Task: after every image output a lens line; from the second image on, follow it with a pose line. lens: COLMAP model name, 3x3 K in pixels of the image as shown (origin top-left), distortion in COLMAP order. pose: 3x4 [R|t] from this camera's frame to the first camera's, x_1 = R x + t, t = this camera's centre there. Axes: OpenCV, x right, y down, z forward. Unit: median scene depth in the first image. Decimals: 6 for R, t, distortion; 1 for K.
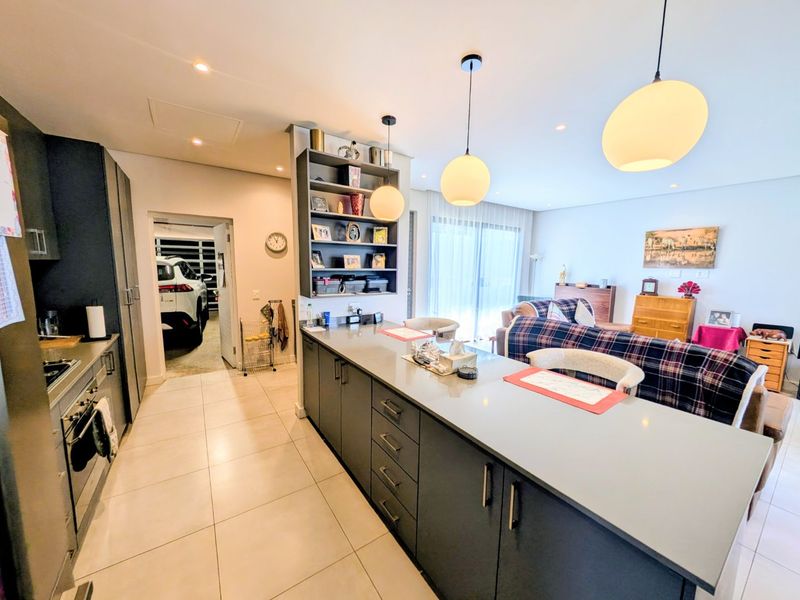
lens RADIAL K [[298.4, 0, 400.0], [0, 298.4, 300.0], [0, 0, 1]] dist [-0.000364, -0.000228]
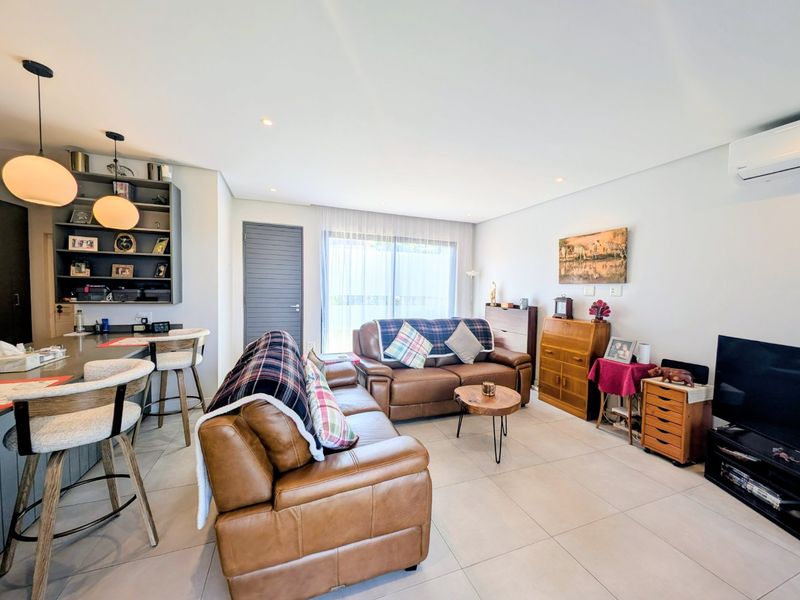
lens RADIAL K [[298.4, 0, 400.0], [0, 298.4, 300.0], [0, 0, 1]] dist [-0.000364, -0.000228]
pose [[0.972480, 0.014156, -0.232556, 0.657796], [-0.033507, 0.996274, -0.079472, 0.014557], [0.230565, 0.085077, 0.969331, 0.145544]]
